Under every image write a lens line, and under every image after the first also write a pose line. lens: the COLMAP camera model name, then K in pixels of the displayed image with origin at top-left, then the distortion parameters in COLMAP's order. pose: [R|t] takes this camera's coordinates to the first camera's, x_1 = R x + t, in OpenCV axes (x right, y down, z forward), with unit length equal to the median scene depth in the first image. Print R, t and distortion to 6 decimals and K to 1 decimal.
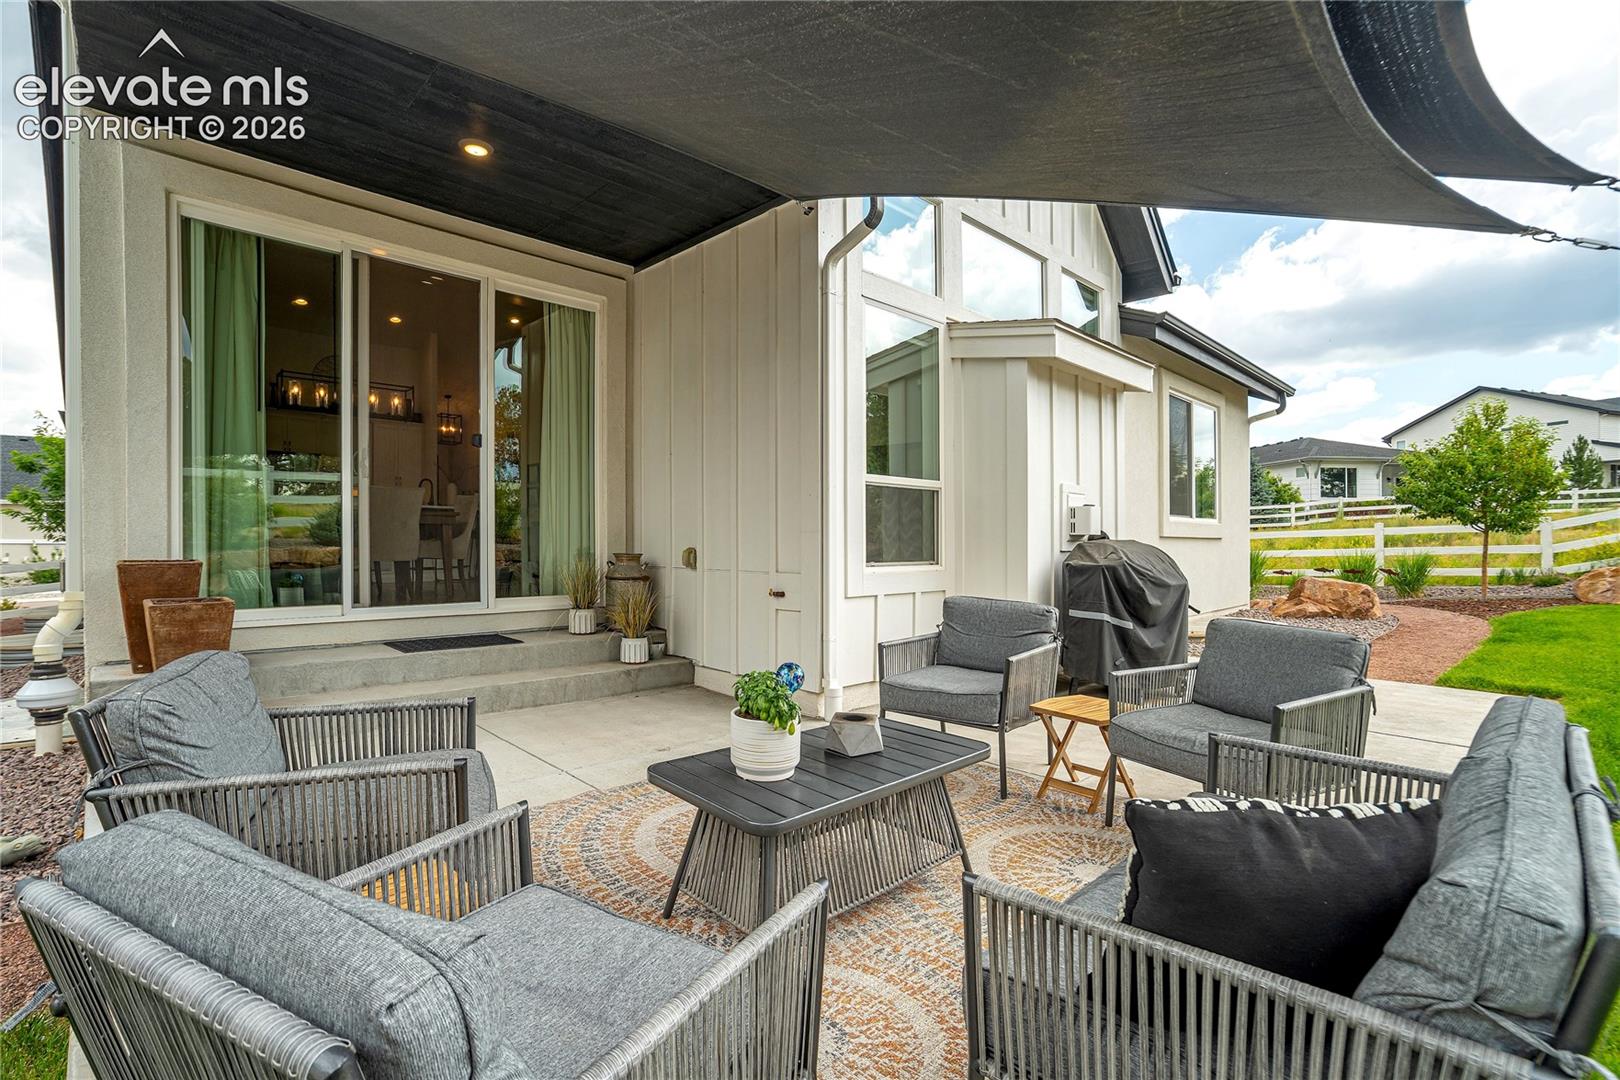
lens RADIAL K [[751.6, 0, 803.8], [0, 751.6, 539.0], [0, 0, 1]] dist [-0.048739, 0.016660]
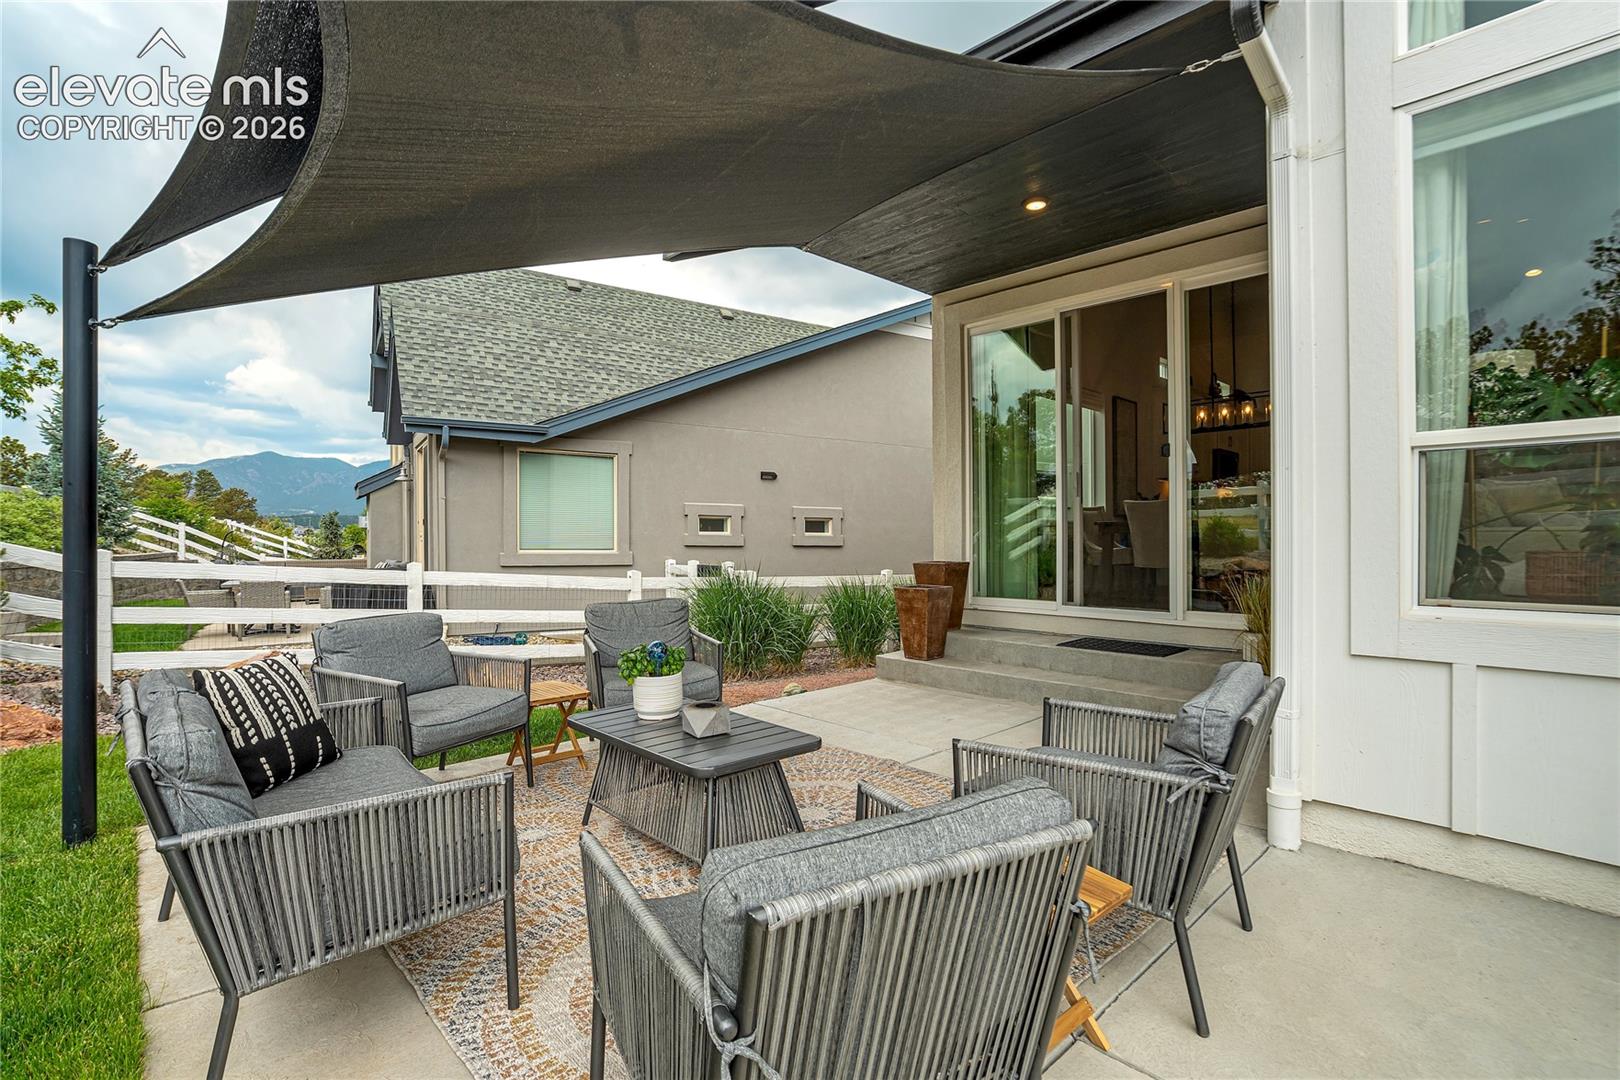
lens RADIAL K [[751.6, 0, 808.5], [0, 751.6, 528.1], [0, 0, 1]] dist [-0.048739, 0.016660]
pose [[0.031112, -0.019856, -0.999319, 0.541235], [-0.011452, 0.999730, -0.020221, -0.001739], [0.999450, 0.012073, 0.030877, 0.495366]]
